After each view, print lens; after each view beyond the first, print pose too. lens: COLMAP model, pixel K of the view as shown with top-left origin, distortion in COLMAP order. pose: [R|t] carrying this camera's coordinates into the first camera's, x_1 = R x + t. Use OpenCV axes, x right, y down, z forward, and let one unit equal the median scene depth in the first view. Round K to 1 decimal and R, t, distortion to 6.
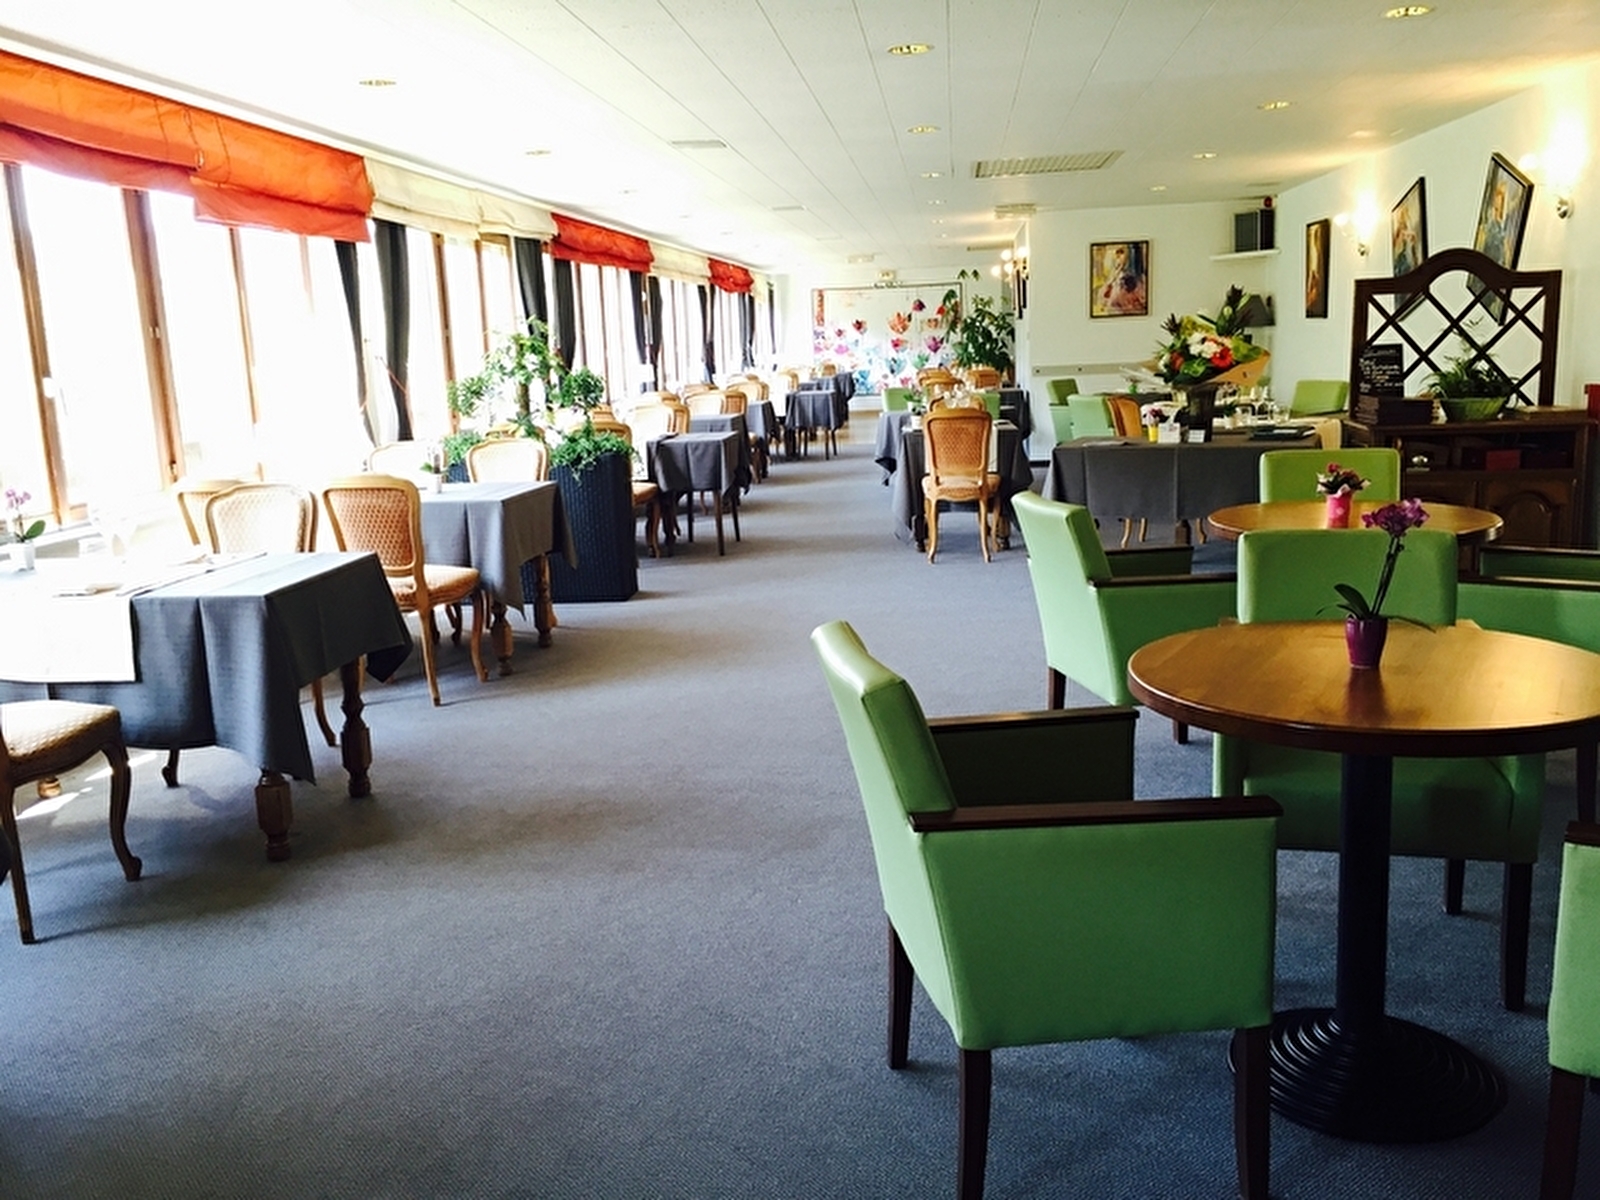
lens RADIAL K [[1346.8, 0, 799.5], [0, 1346.8, 597.8], [0, 0, 1]] dist [0.010997, 0.003699]
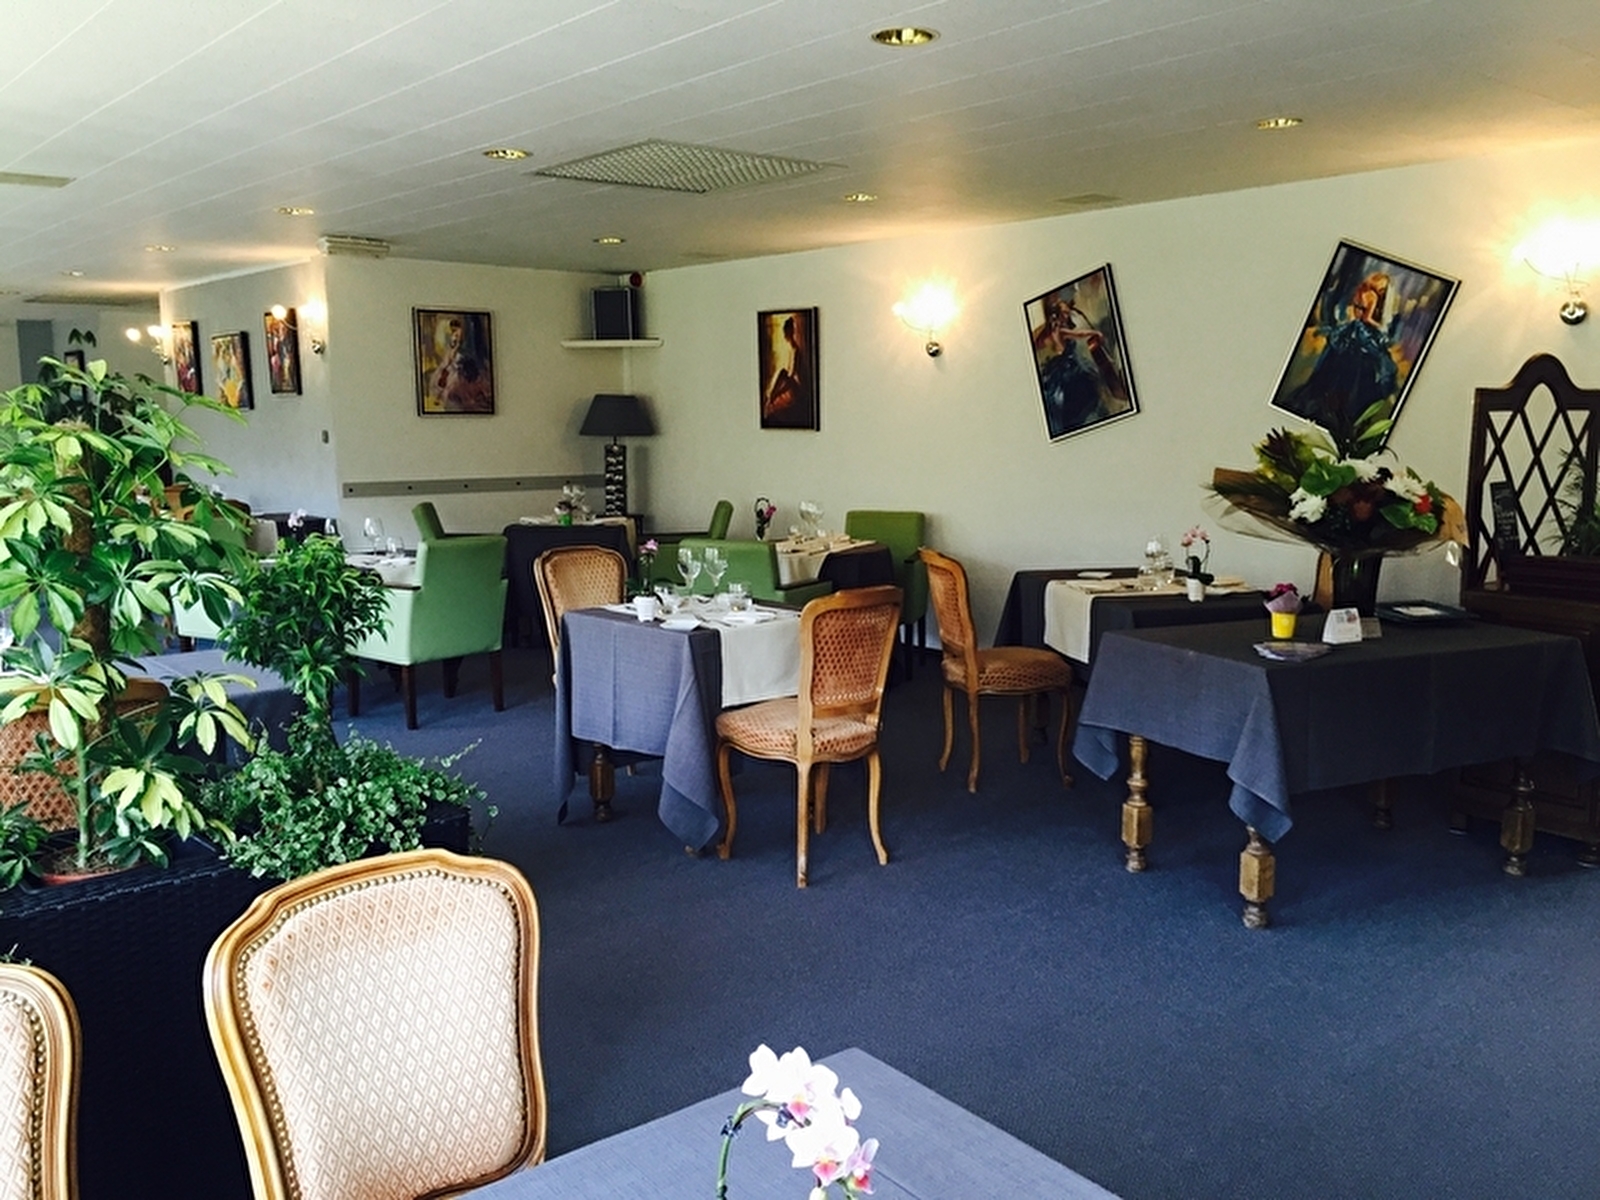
lens RADIAL K [[1346.8, 0, 801.1], [0, 1346.8, 601.4], [0, 0, 1]] dist [0.010997, 0.003699]
pose [[0.691851, -0.054269, 0.719998, -0.157467], [0.105903, 0.994014, -0.026841, -0.072715], [-0.714232, 0.094820, 0.693457, 0.389809]]
